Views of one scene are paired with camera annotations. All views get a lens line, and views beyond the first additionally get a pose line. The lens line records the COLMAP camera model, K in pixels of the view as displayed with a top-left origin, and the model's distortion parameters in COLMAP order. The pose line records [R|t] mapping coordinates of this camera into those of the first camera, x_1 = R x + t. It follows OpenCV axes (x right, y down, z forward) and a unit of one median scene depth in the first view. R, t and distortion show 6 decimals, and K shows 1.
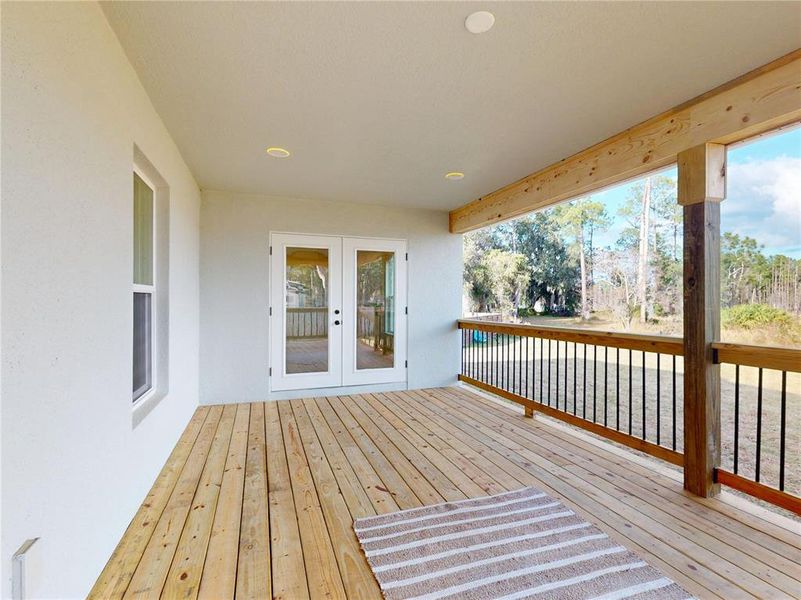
lens RADIAL K [[390.6, 0, 400.8], [0, 390.6, 299.9], [0, 0, 1]] dist [0.000180, -0.000140]
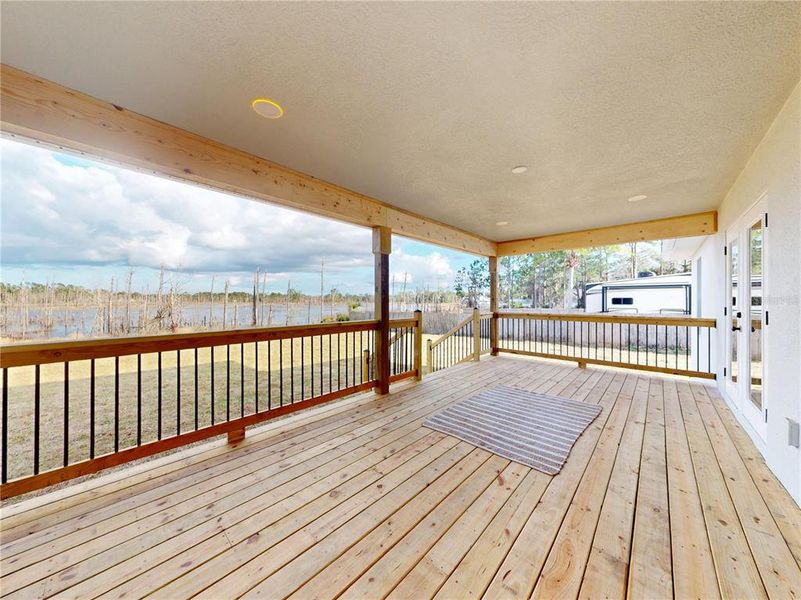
lens RADIAL K [[282.2, 0, 400.5], [0, 282.2, 300.0], [0, 0, 1]] dist [-0.000212, -0.000016]
pose [[-0.472632, 0.003168, 0.881254, -0.470132], [-0.007675, 0.999941, -0.007711, 0.004454], [-0.881226, -0.010408, -0.472580, 1.267951]]
